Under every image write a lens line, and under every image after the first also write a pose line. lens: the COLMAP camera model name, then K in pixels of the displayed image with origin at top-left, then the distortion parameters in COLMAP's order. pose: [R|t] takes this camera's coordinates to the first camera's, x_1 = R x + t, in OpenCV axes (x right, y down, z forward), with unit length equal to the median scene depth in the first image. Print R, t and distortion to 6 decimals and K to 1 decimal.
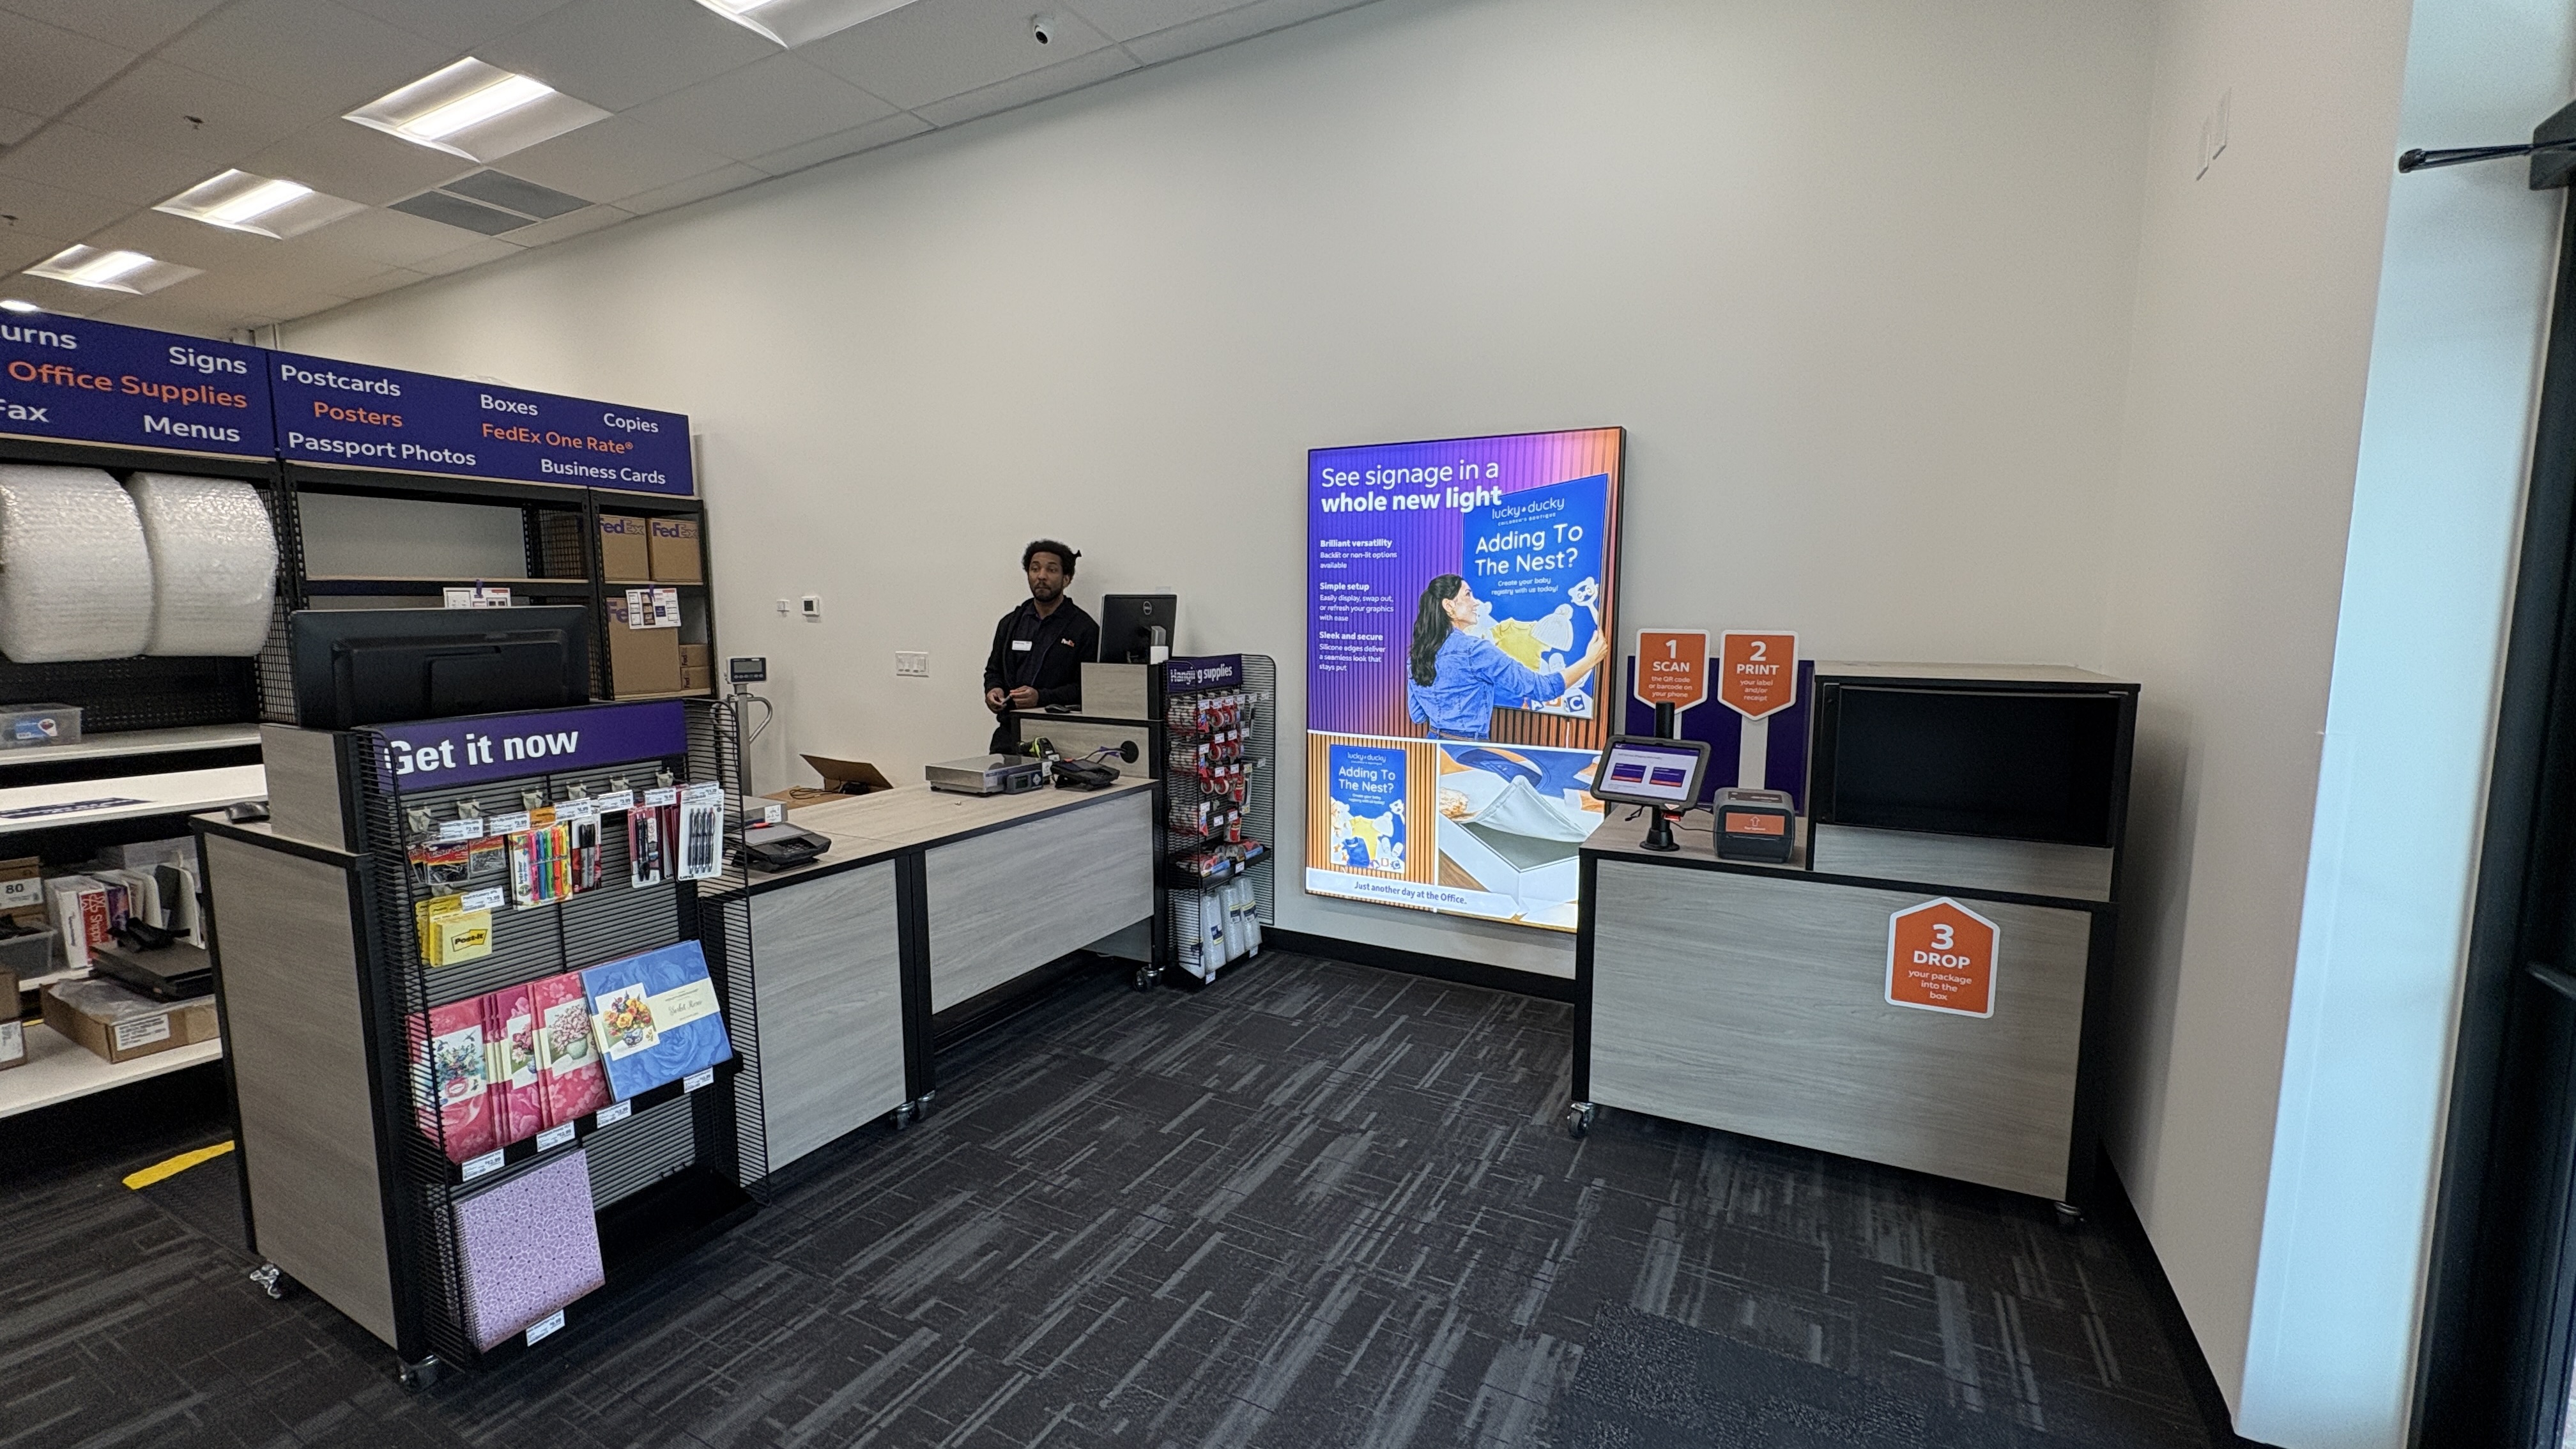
lens RADIAL K [[1075.4, 0, 1286.1], [0, 1075.4, 721.4], [0, 0, 1]] dist [-0.015240, 0.002649]
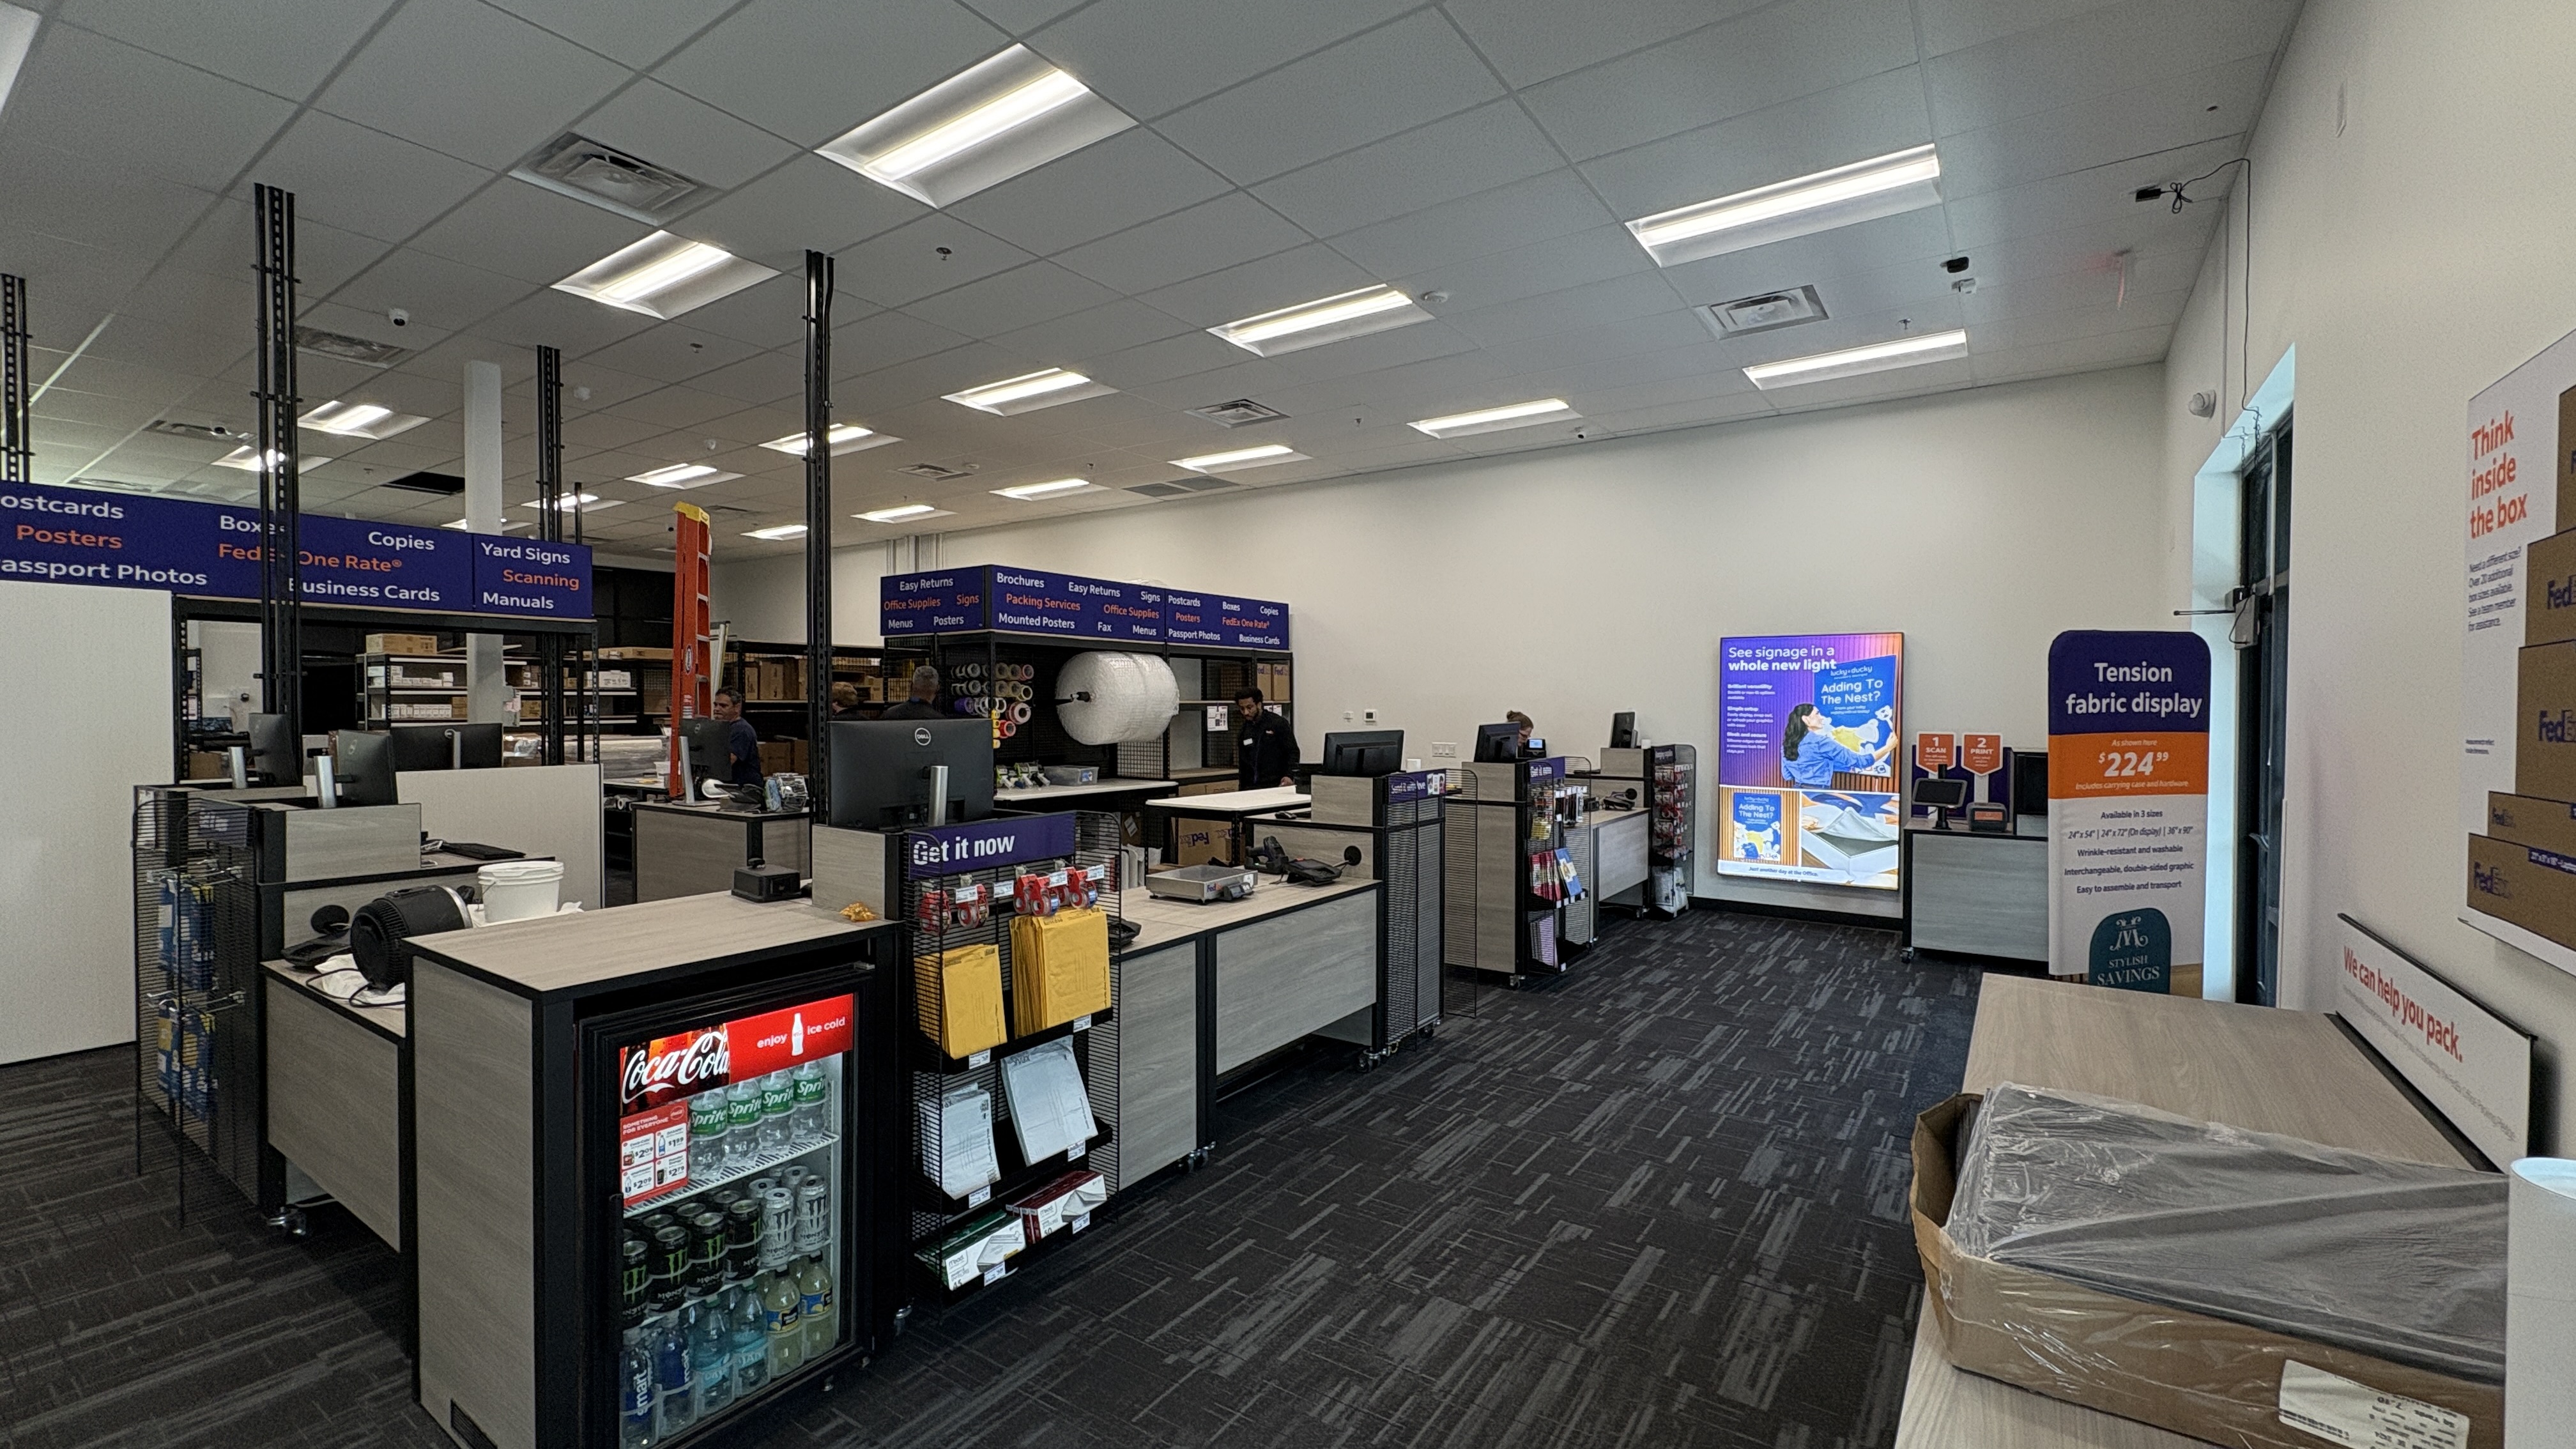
lens RADIAL K [[1075.4, 0, 1305.4], [0, 1075.4, 729.4], [0, 0, 1]] dist [-0.015240, 0.002649]
pose [[0.986523, 0.005348, -0.163537, -0.404564], [-0.021055, 0.995306, -0.094460, 0.106851], [0.162264, 0.096631, 0.982004, -0.996987]]
